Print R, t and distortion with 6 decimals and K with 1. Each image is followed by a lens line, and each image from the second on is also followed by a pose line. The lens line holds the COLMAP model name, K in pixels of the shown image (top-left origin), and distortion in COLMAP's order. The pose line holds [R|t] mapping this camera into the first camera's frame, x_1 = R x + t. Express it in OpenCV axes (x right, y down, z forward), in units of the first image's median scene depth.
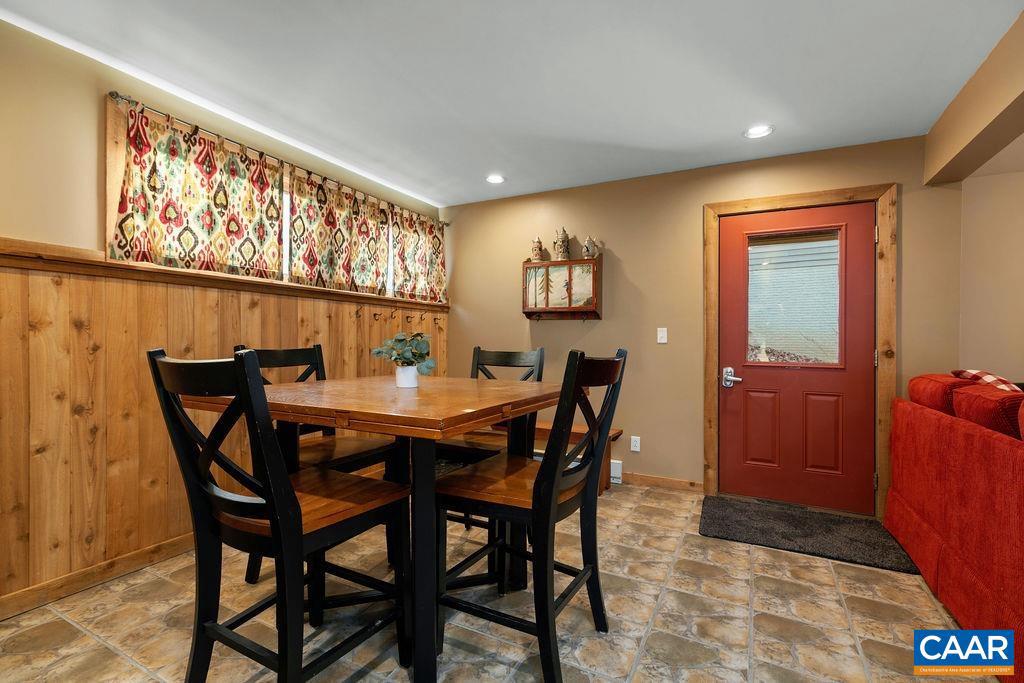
lens RADIAL K [[464.7, 0, 516.7], [0, 464.7, 341.4], [0, 0, 1]] dist [0.000886, 0.000749]
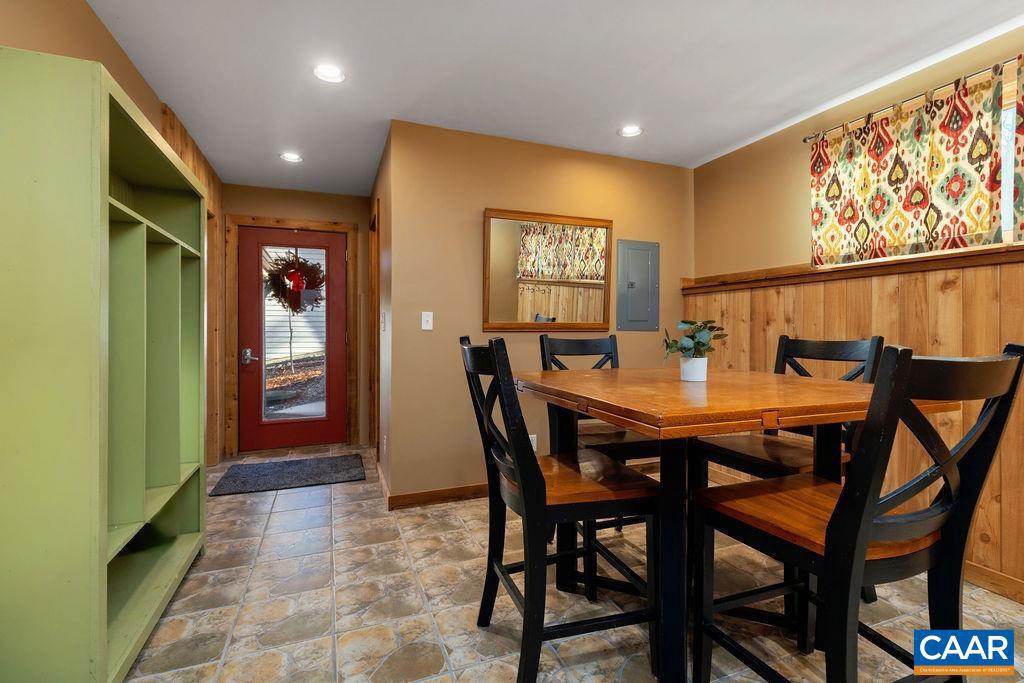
lens RADIAL K [[464.7, 0, 515.8], [0, 464.7, 336.9], [0, 0, 1]] dist [0.000886, 0.000749]
pose [[-0.655394, 0.008351, -0.755241, 0.548527], [-0.001230, 0.999926, 0.012123, -0.000472], [0.755286, 0.008874, -0.655335, 1.070248]]
